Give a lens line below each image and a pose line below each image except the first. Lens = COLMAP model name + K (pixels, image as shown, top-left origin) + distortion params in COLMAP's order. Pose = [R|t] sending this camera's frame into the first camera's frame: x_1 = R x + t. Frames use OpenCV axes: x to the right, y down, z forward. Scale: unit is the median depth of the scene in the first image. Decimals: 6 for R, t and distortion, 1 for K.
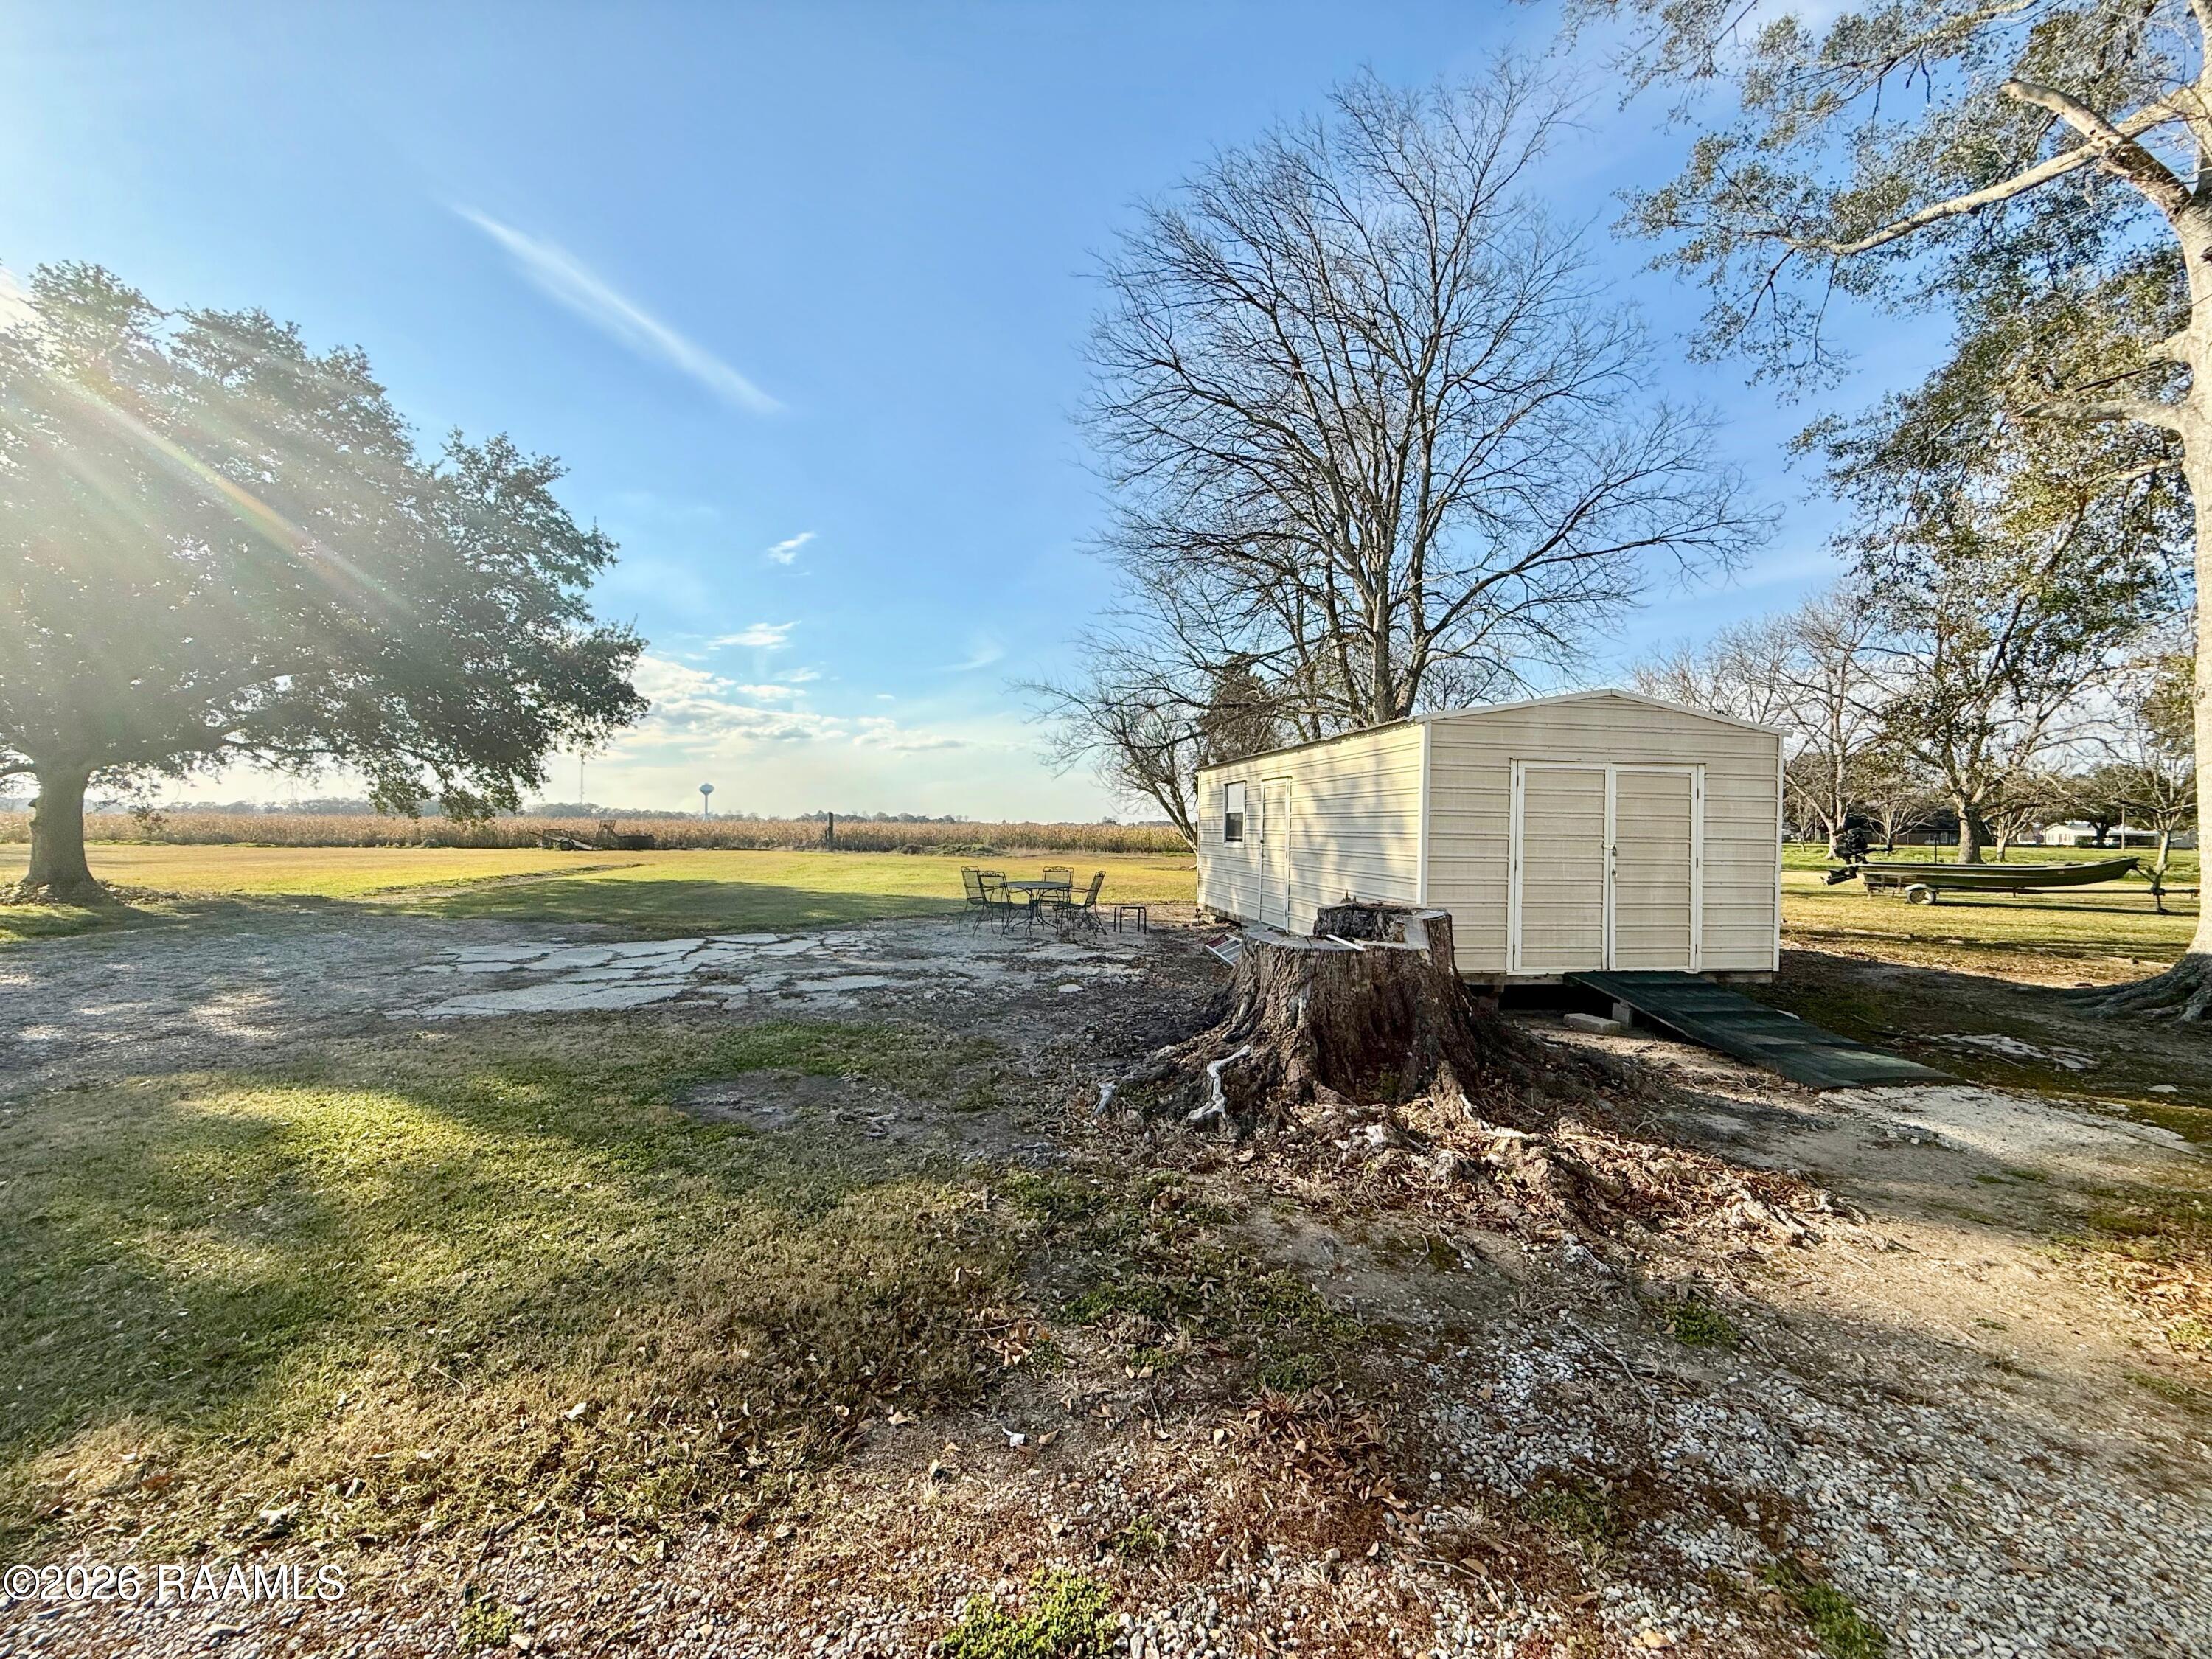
lens RADIAL K [[880.3, 0, 1104.2], [0, 880.3, 828.0], [0, 0, 1]] dist [-0.000138, 0.000305]
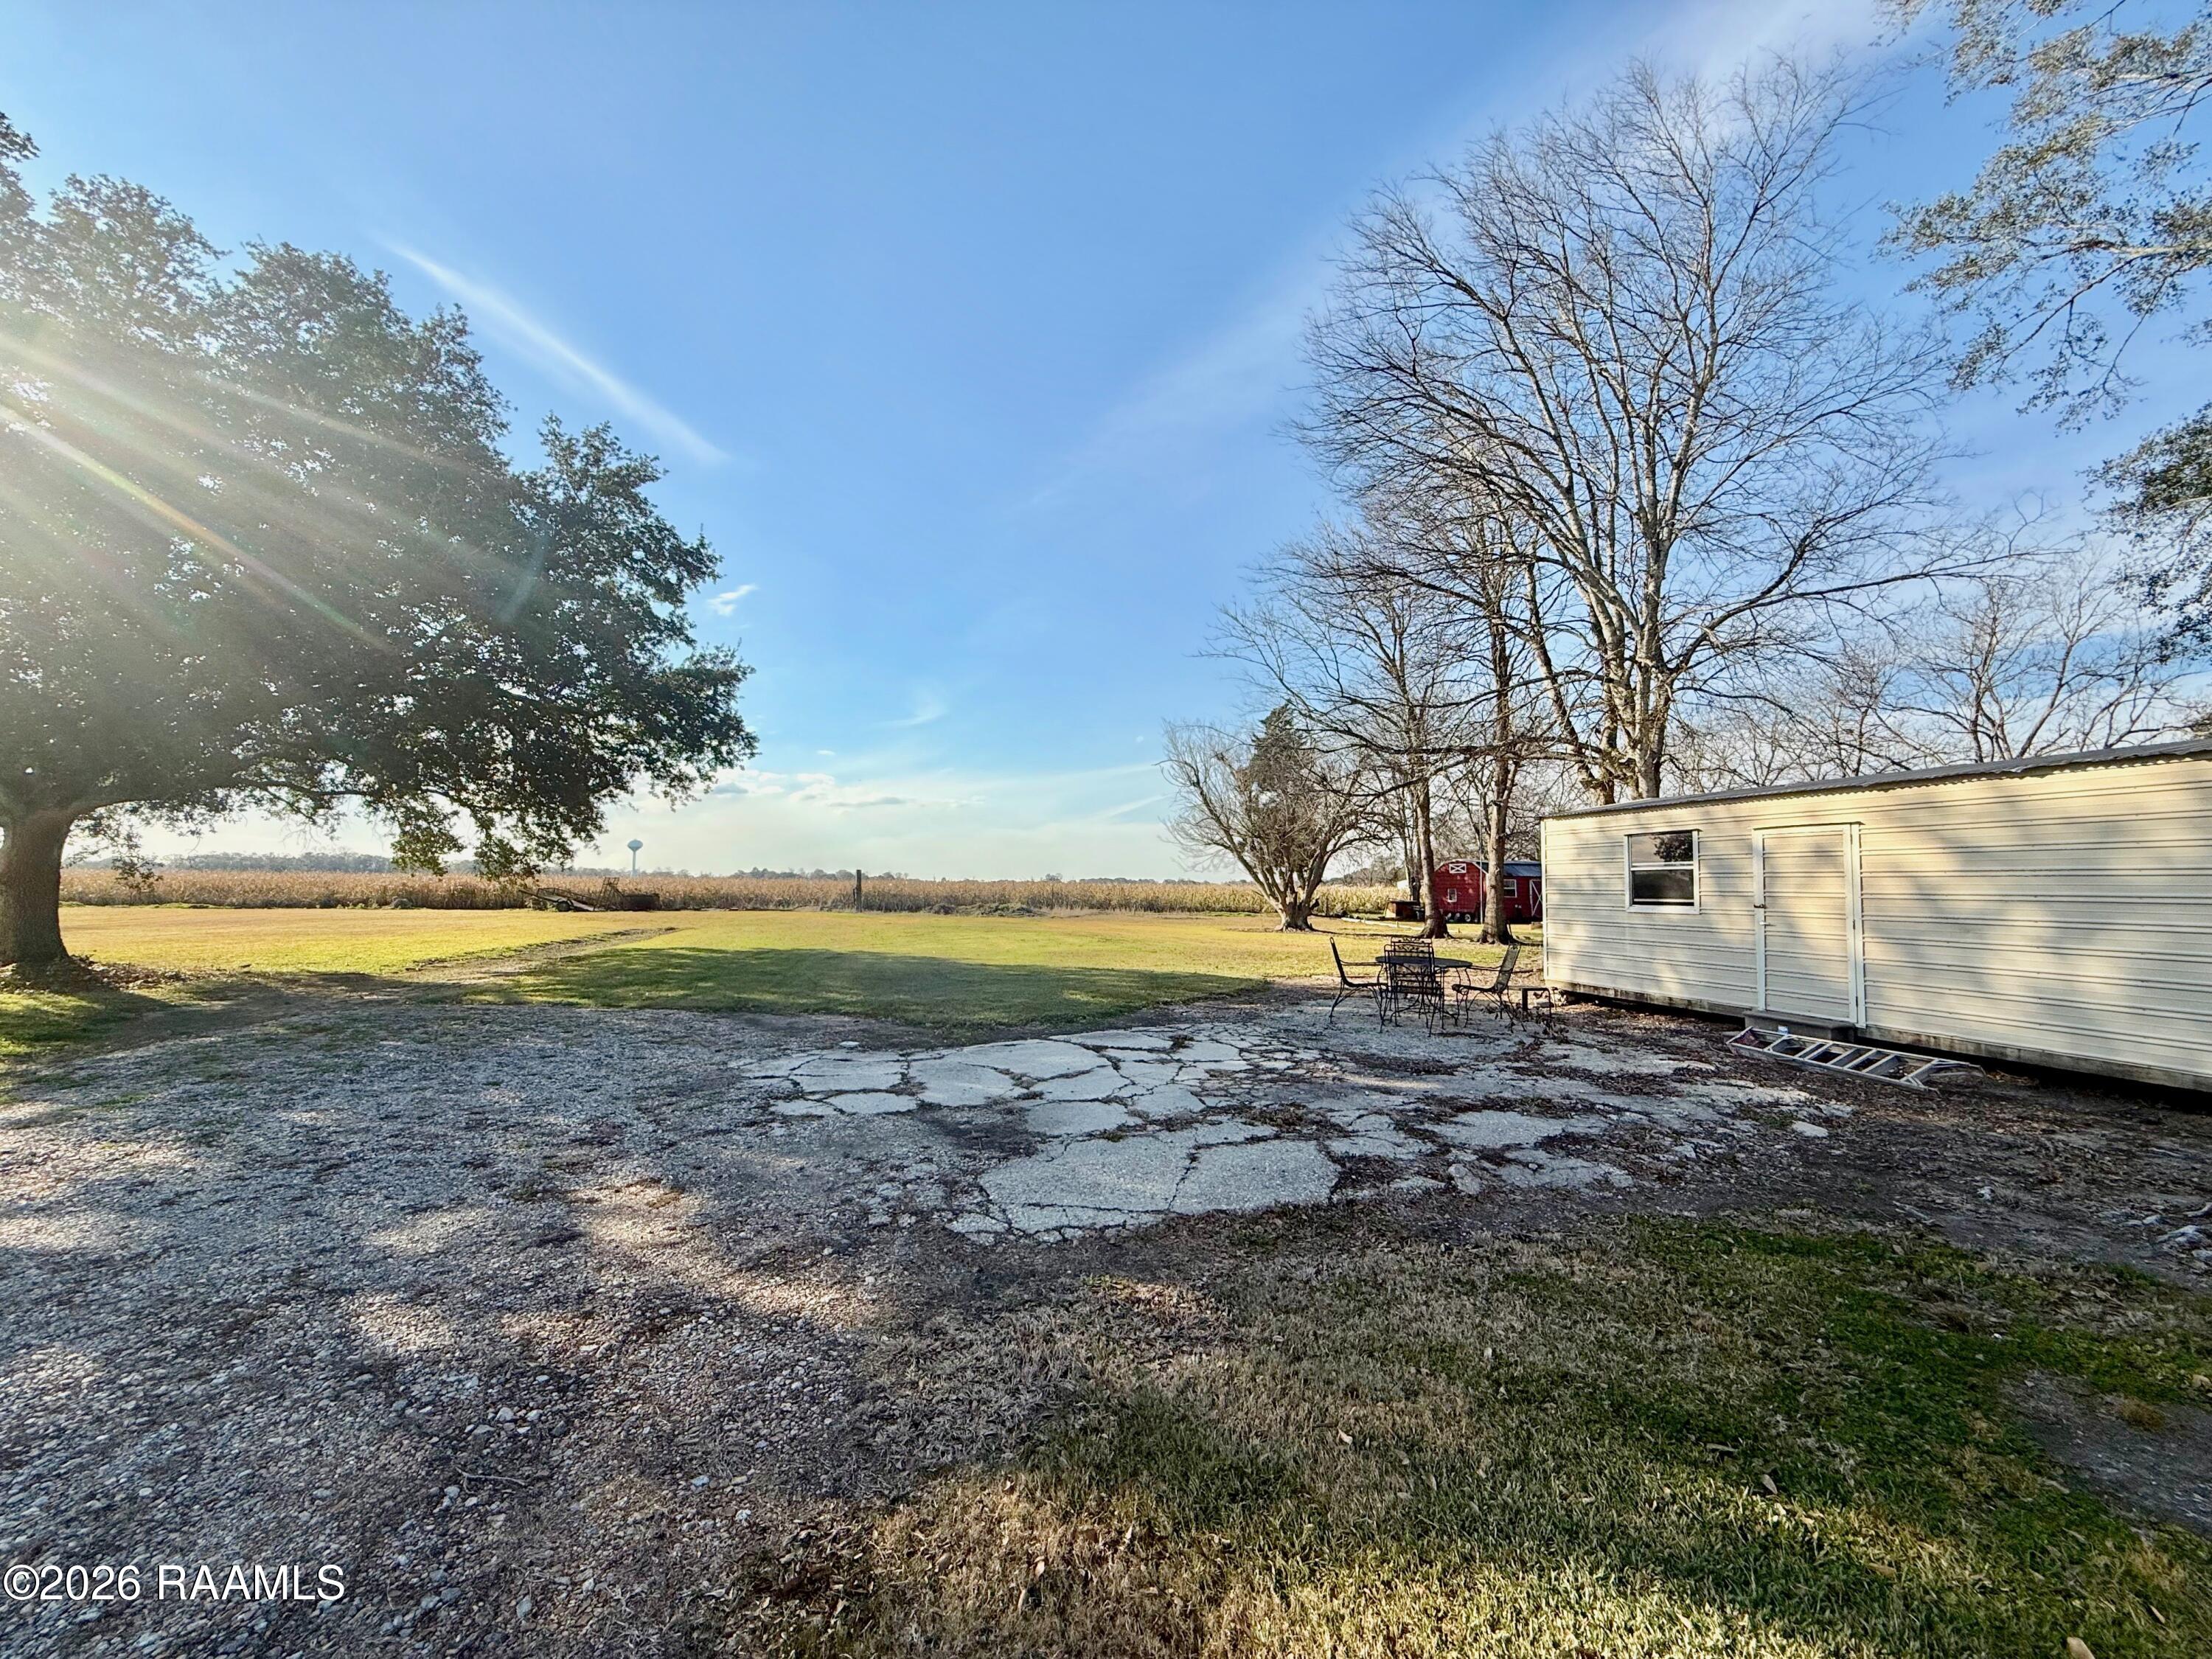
lens RADIAL K [[880.3, 0, 1104.2], [0, 880.3, 828.0], [0, 0, 1]] dist [-0.000138, 0.000305]
pose [[0.997588, 0.004826, 0.069241, -0.236183], [-0.000305, 0.997876, -0.065146, -0.001609], [-0.069408, 0.064968, 0.995471, 0.131332]]
